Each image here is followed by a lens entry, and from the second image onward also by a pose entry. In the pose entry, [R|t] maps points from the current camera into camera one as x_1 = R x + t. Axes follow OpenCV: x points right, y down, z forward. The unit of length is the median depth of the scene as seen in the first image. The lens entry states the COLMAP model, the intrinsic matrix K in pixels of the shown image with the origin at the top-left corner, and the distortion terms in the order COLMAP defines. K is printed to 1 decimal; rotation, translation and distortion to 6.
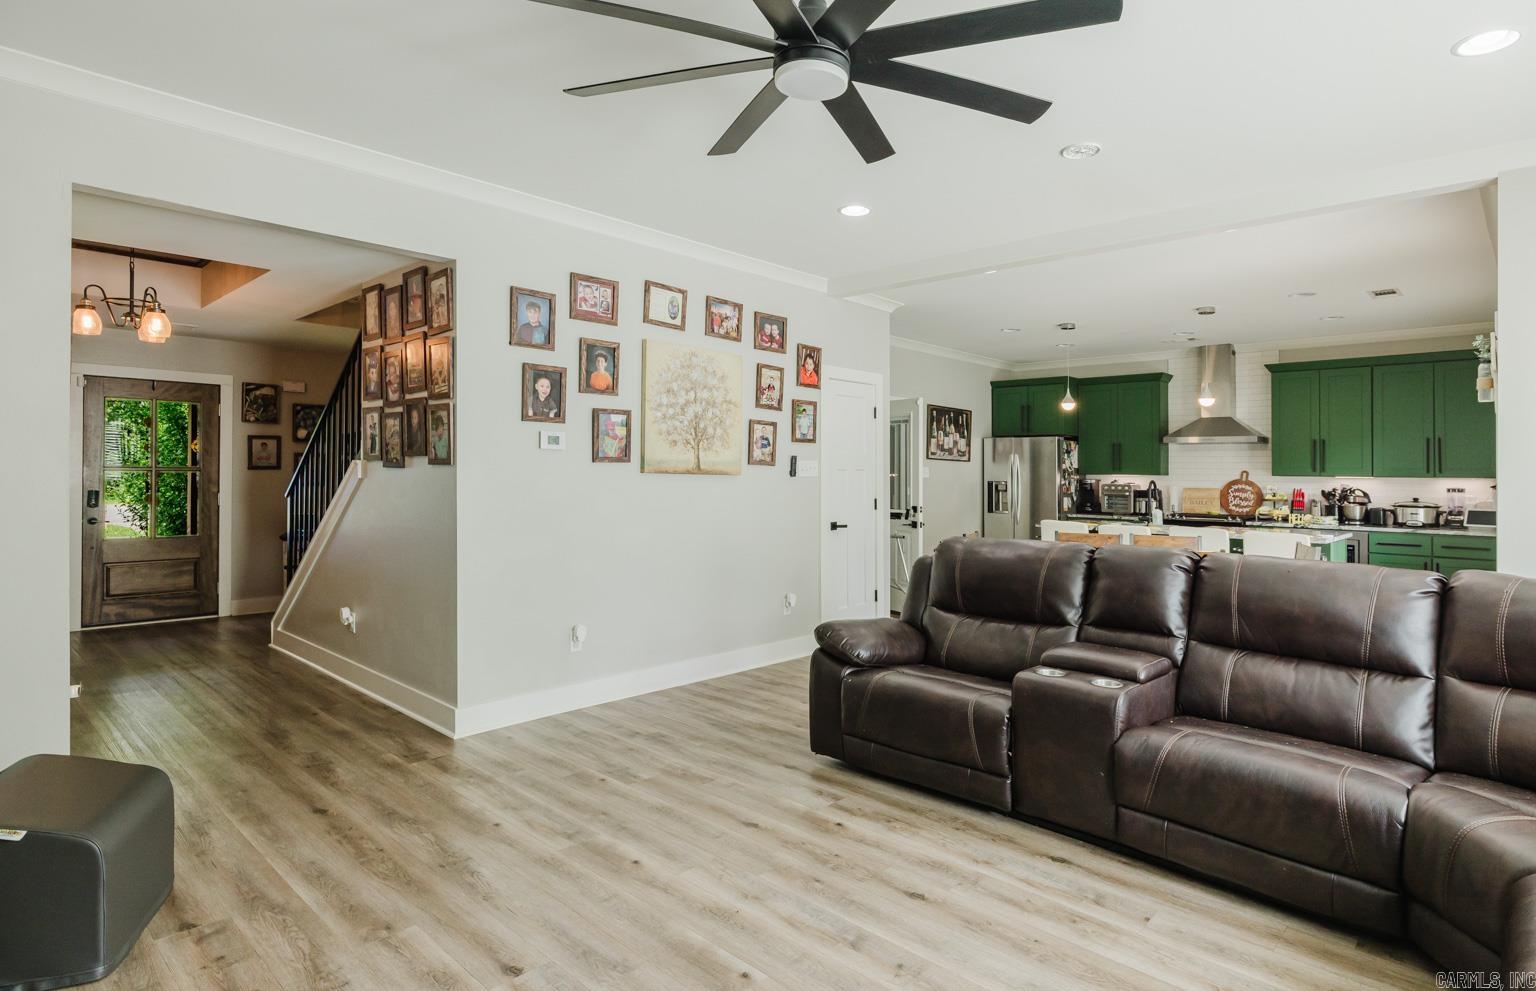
lens RADIAL K [[807.5, 0, 773.5], [0, 807.5, 482.0], [0, 0, 1]] dist [0.003080, 0.000264]
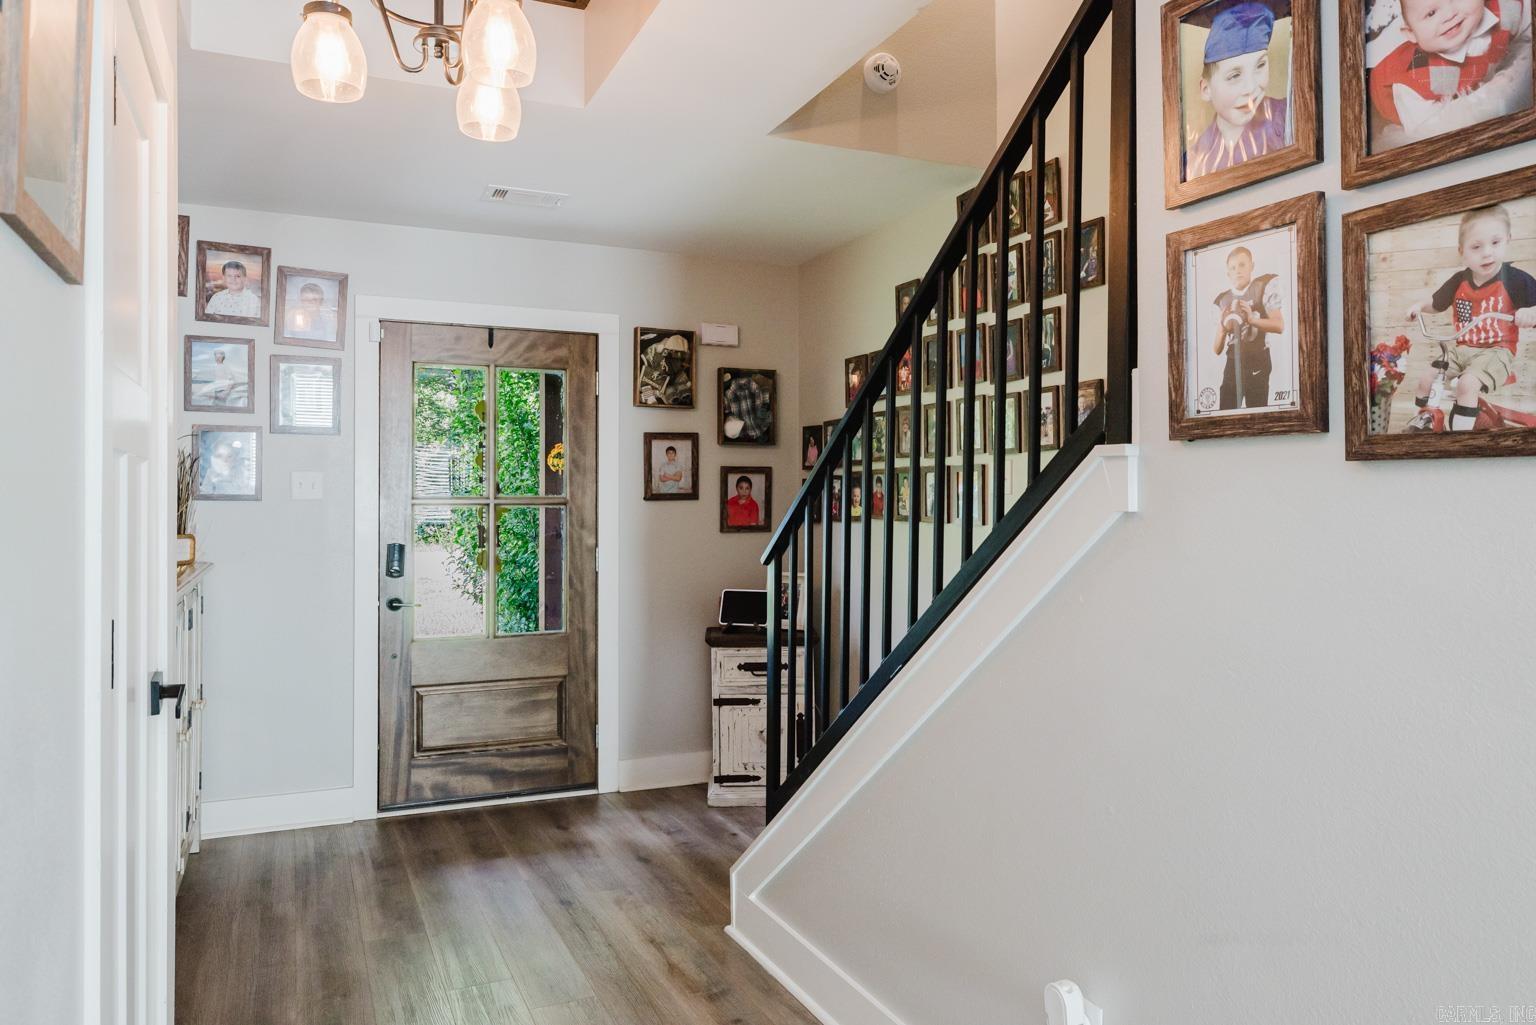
lens RADIAL K [[1057.1, 0, 766.3], [0, 1057.1, 508.7], [0, 0, 1]] dist [-0.000713, -0.000652]
pose [[0.921504, -0.011296, -0.388206, -0.340576], [0.008062, 0.999918, -0.009959, -0.003407], [0.388286, 0.006048, 0.921519, 0.443797]]
